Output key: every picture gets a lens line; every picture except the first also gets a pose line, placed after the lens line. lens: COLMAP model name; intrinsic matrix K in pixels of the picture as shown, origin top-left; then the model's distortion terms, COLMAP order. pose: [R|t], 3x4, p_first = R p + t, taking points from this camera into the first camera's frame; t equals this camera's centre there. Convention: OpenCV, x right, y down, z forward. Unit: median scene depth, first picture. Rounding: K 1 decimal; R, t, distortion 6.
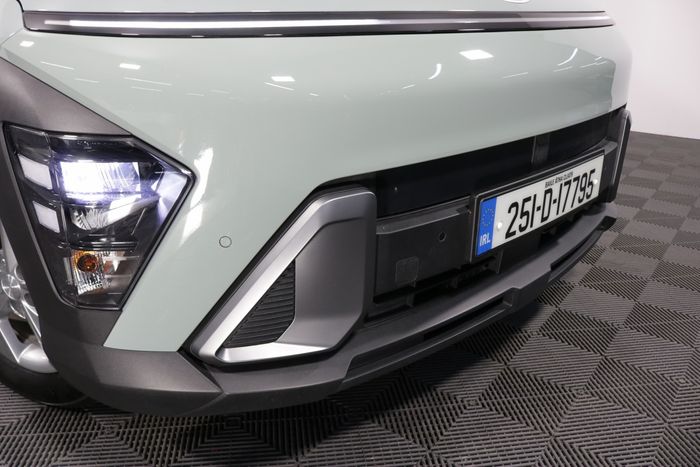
lens RADIAL K [[573.4, 0, 350.0], [0, 573.4, 233.5], [0, 0, 1]] dist [-0.123158, 0.010130]
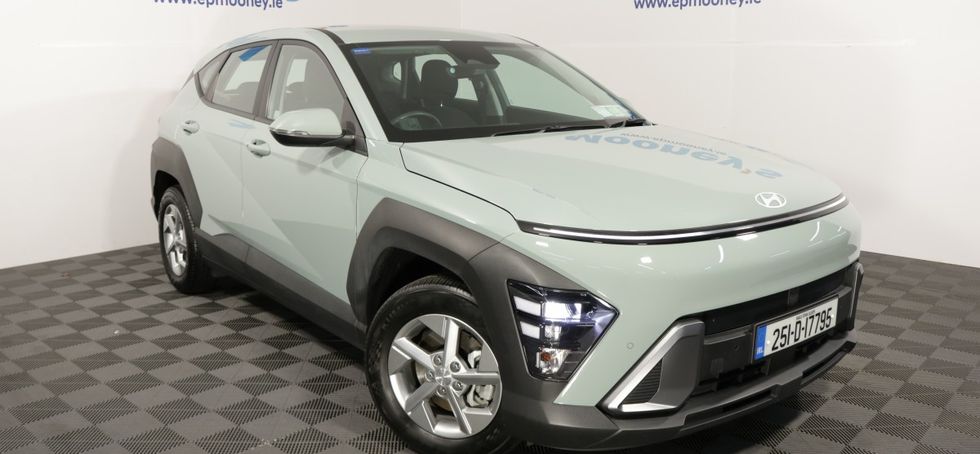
lens RADIAL K [[804.9, 0, 494.2], [0, 804.9, 243.4], [0, 0, 1]] dist [-0.108672, 0.003202]
pose [[0.997968, 0.017333, -0.061309, -0.387848], [-0.027048, 0.986522, -0.161375, 0.092241], [0.057686, 0.162705, 0.984987, -1.337793]]
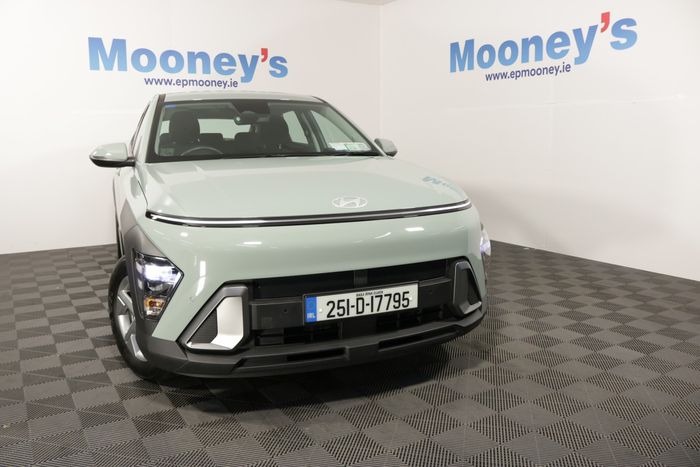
lens RADIAL K [[573.4, 0, 350.0], [0, 573.4, 233.5], [0, 0, 1]] dist [-0.123158, 0.010130]
pose [[0.937676, 0.054780, -0.343166, 1.040481], [-0.126356, 0.973652, -0.189831, 0.094246], [0.323725, 0.221361, 0.919892, -0.975912]]
